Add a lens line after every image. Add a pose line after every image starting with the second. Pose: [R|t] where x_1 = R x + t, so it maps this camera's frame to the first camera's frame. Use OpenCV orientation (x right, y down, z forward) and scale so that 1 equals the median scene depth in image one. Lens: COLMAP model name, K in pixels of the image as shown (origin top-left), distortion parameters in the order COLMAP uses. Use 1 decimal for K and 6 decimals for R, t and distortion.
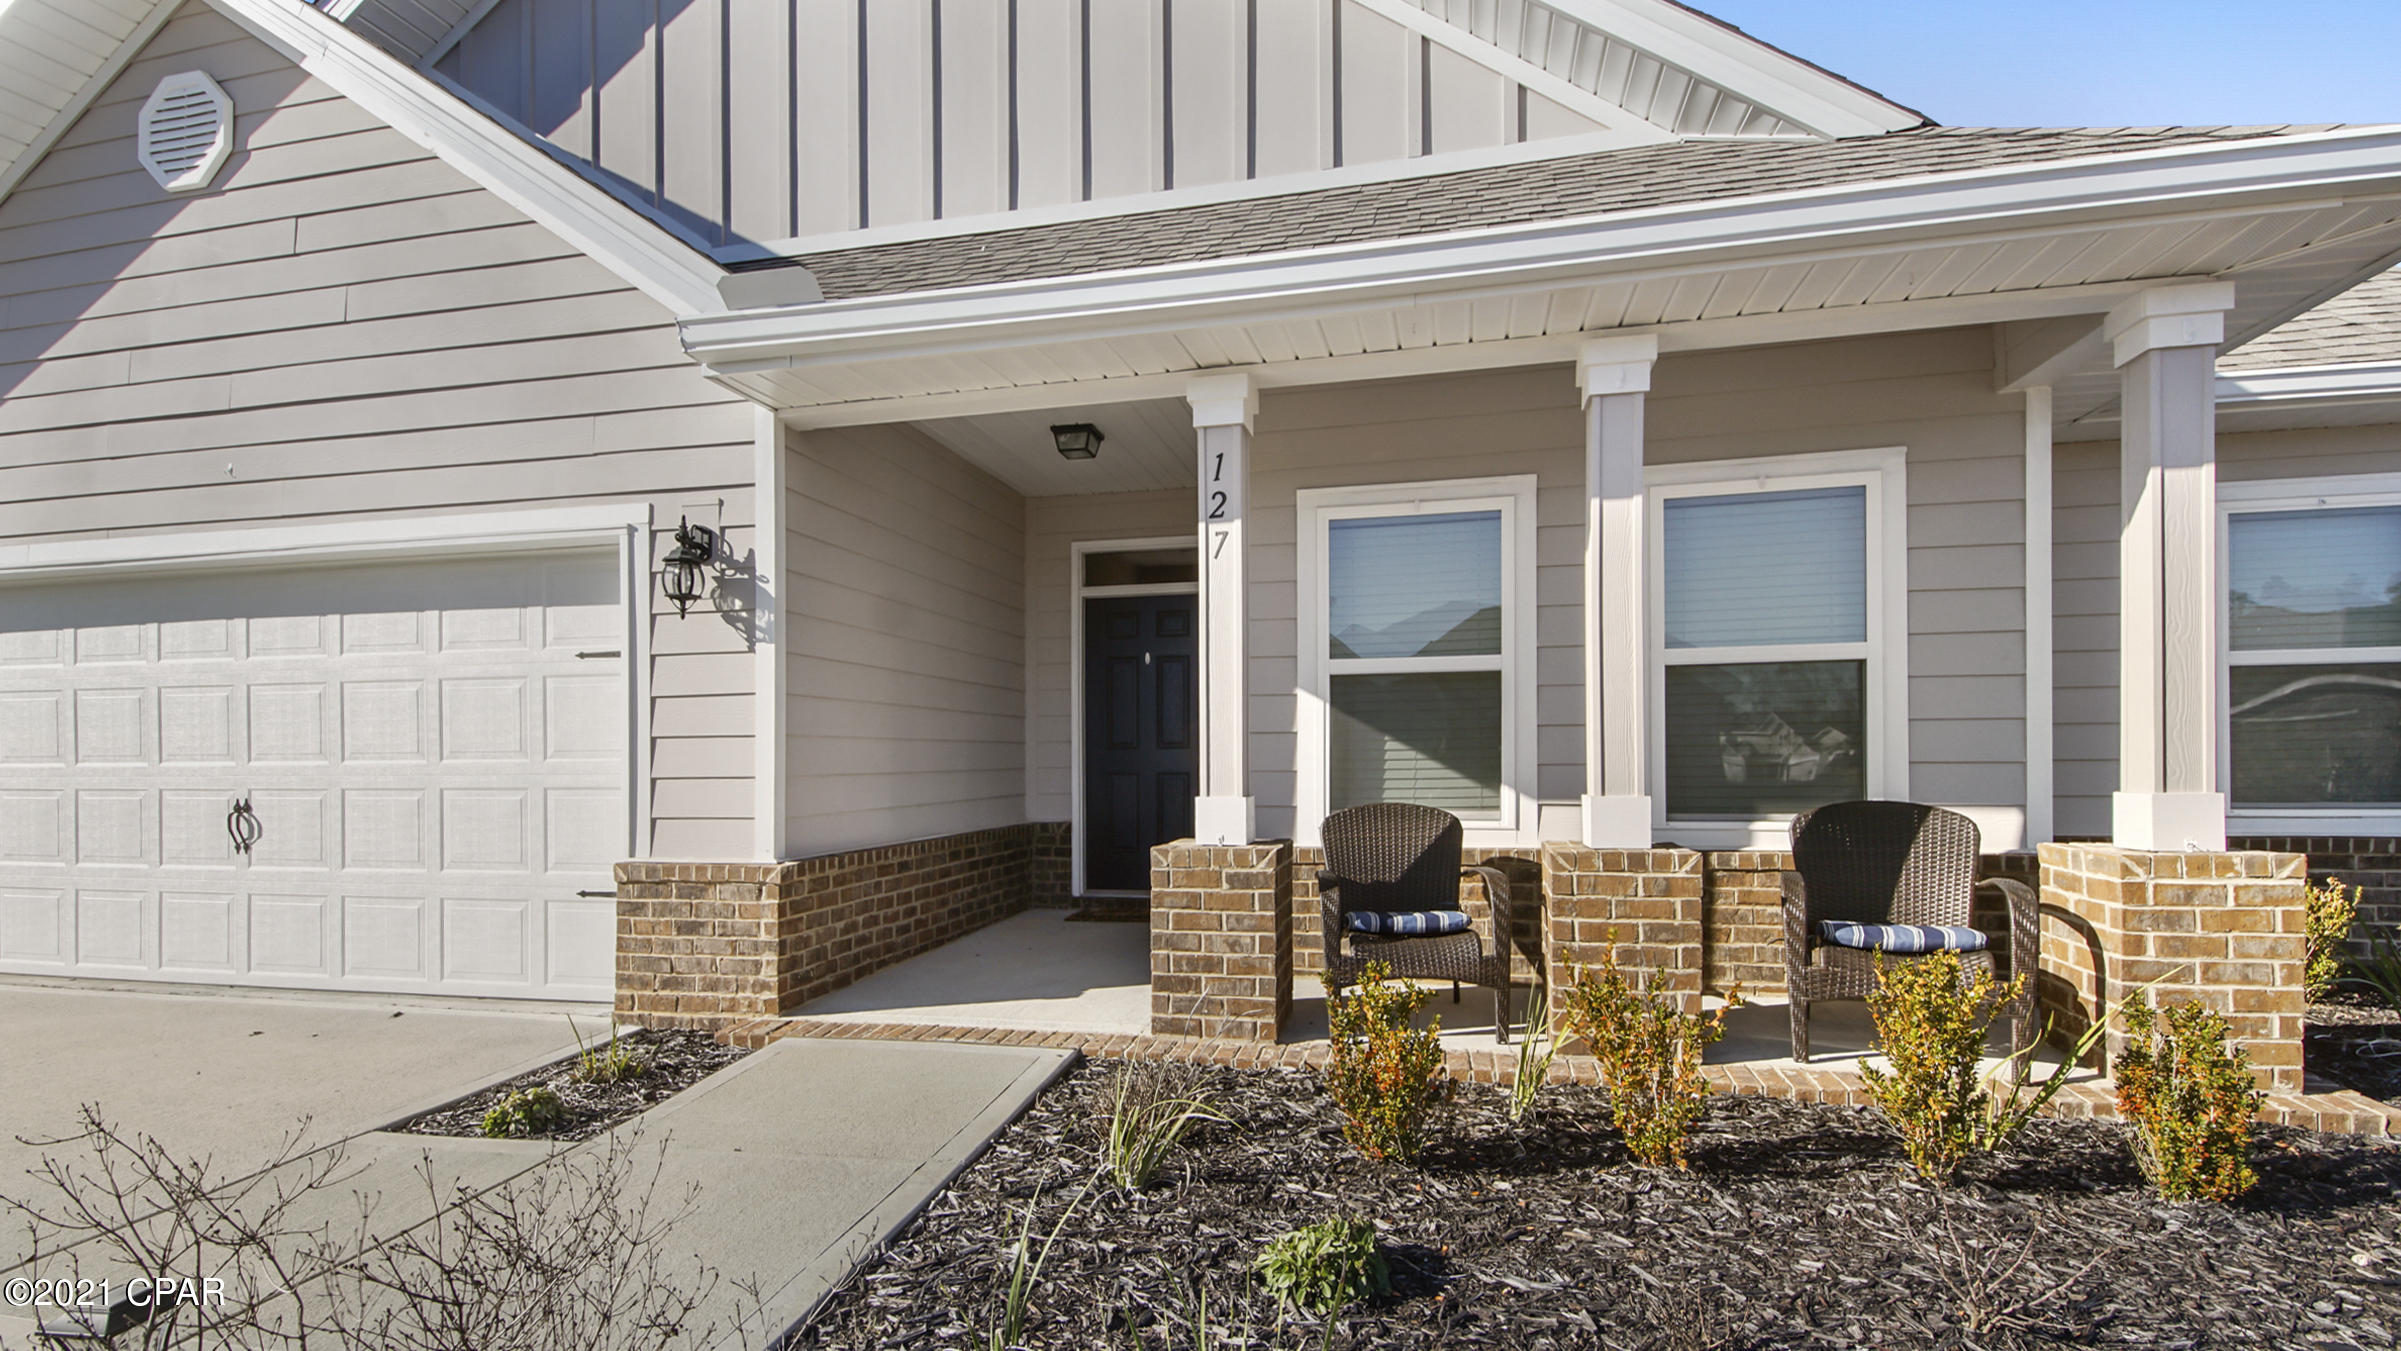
lens RADIAL K [[1108.0, 0, 1204.4], [0, 1108.0, 741.0], [0, 0, 1]] dist [0.034536, -0.011954]
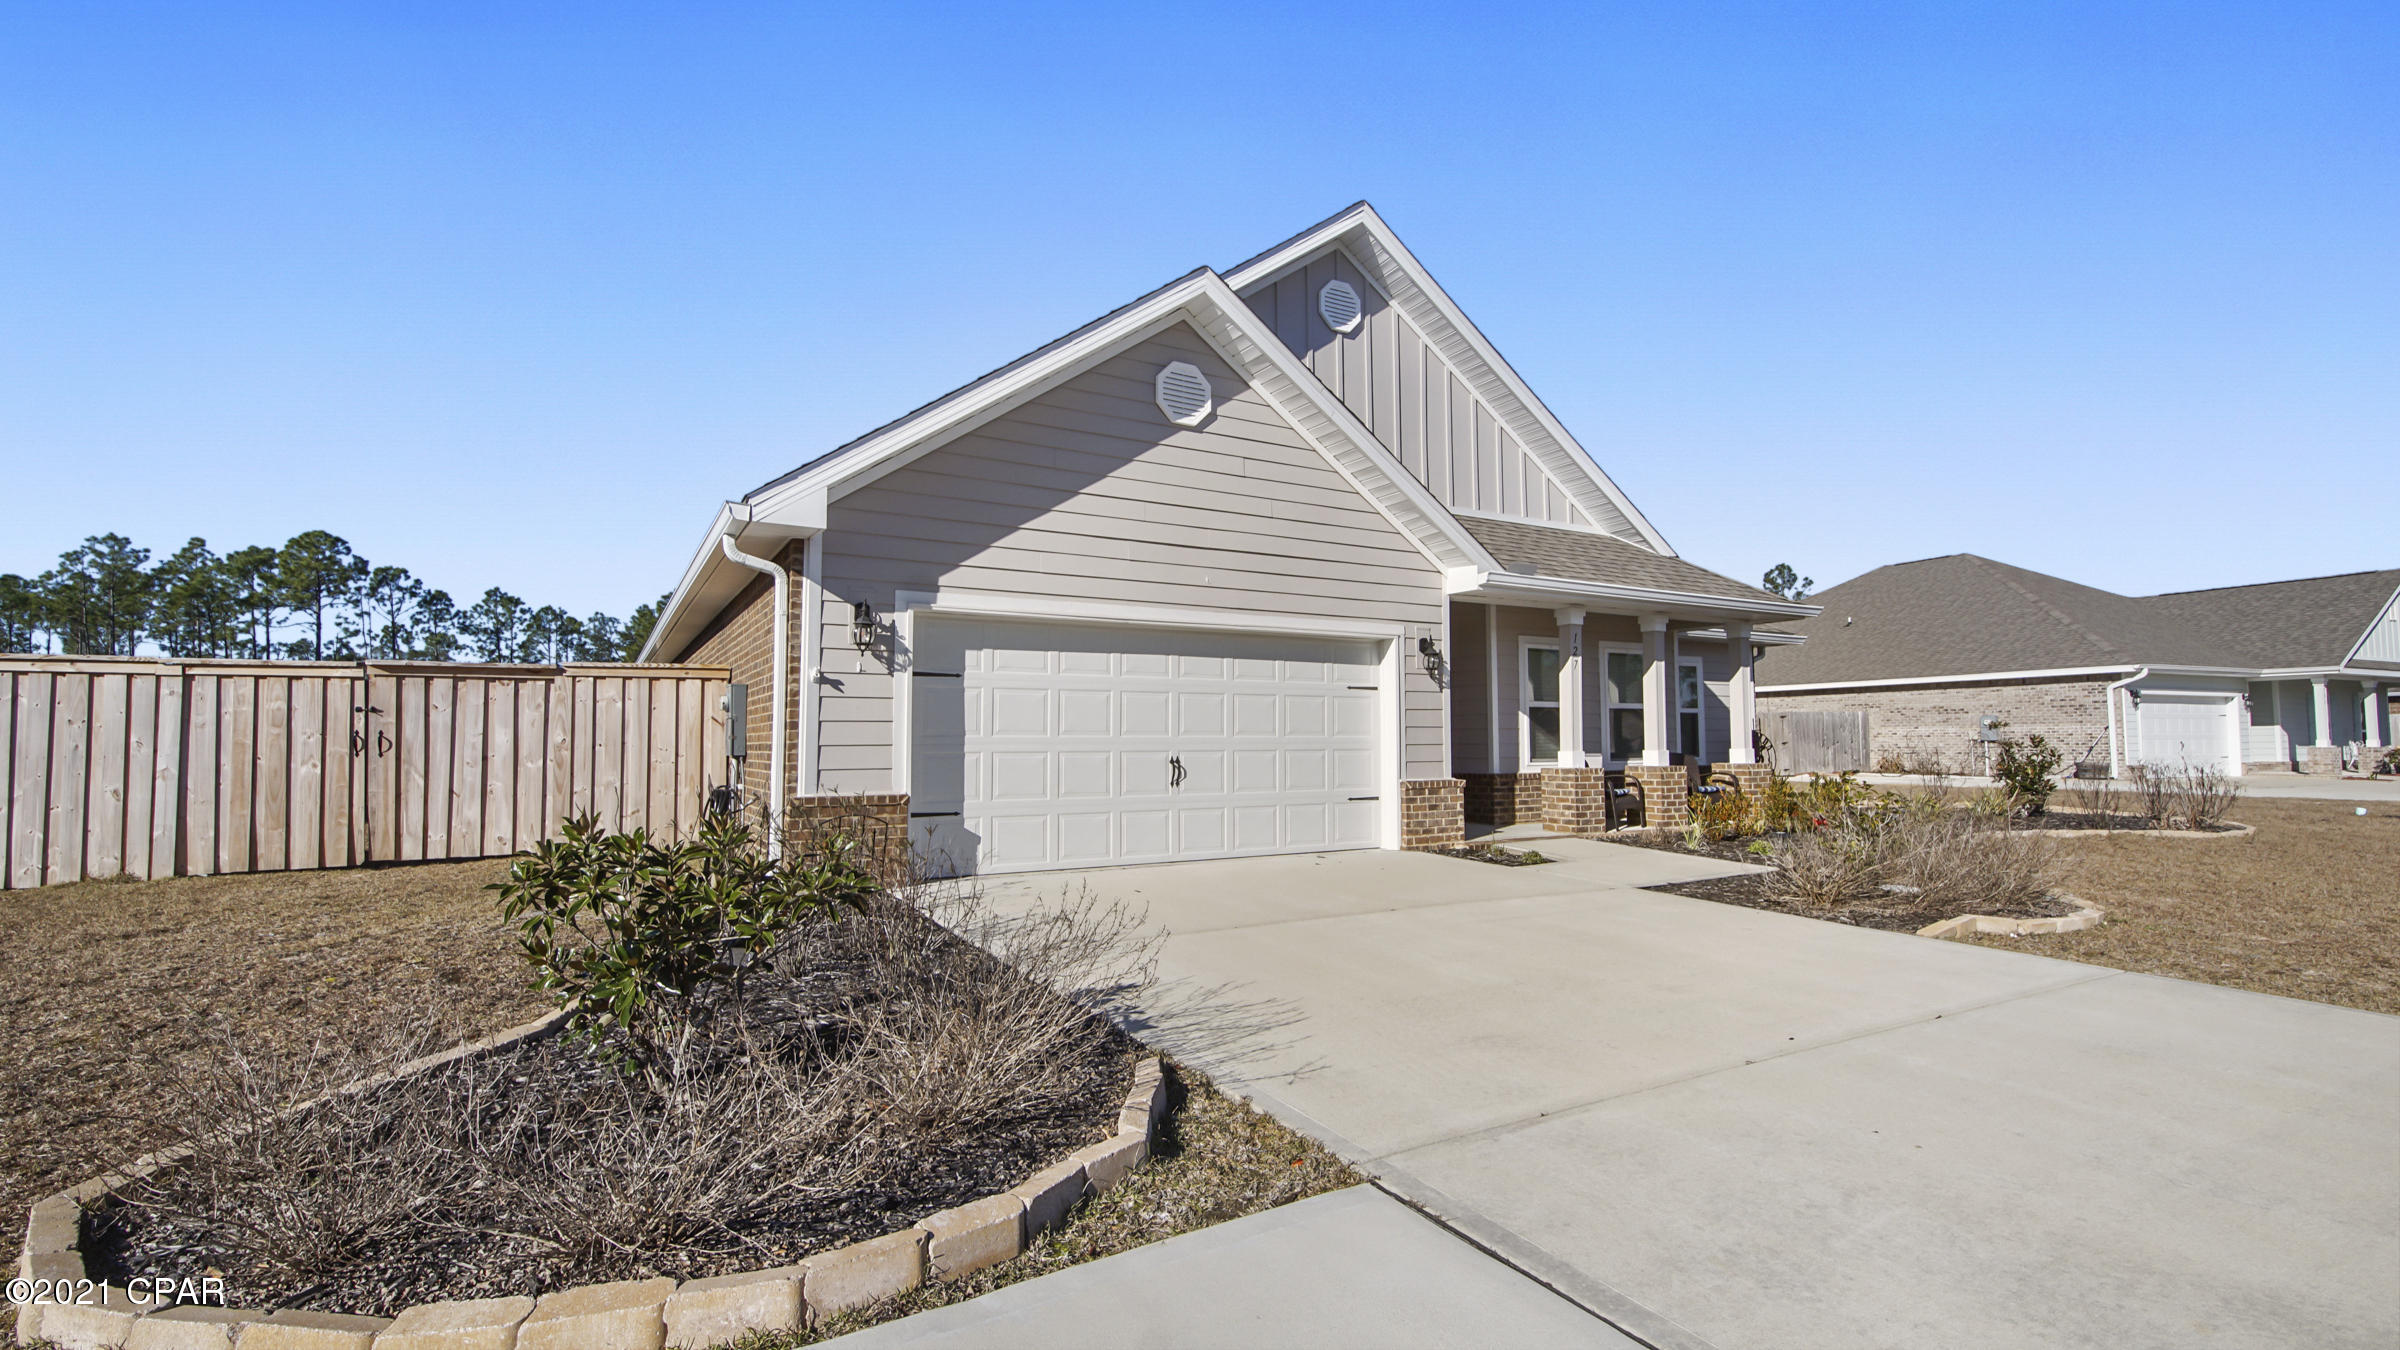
lens RADIAL K [[1045.3, 0, 1195.0], [0, 1045.3, 676.8], [0, 0, 1]] dist [0.025336, -0.016118]
pose [[0.724624, 0.048675, 0.687423, -2.308451], [-0.013898, 0.998332, -0.056040, 0.020658], [-0.689004, 0.031054, 0.724092, -0.265692]]
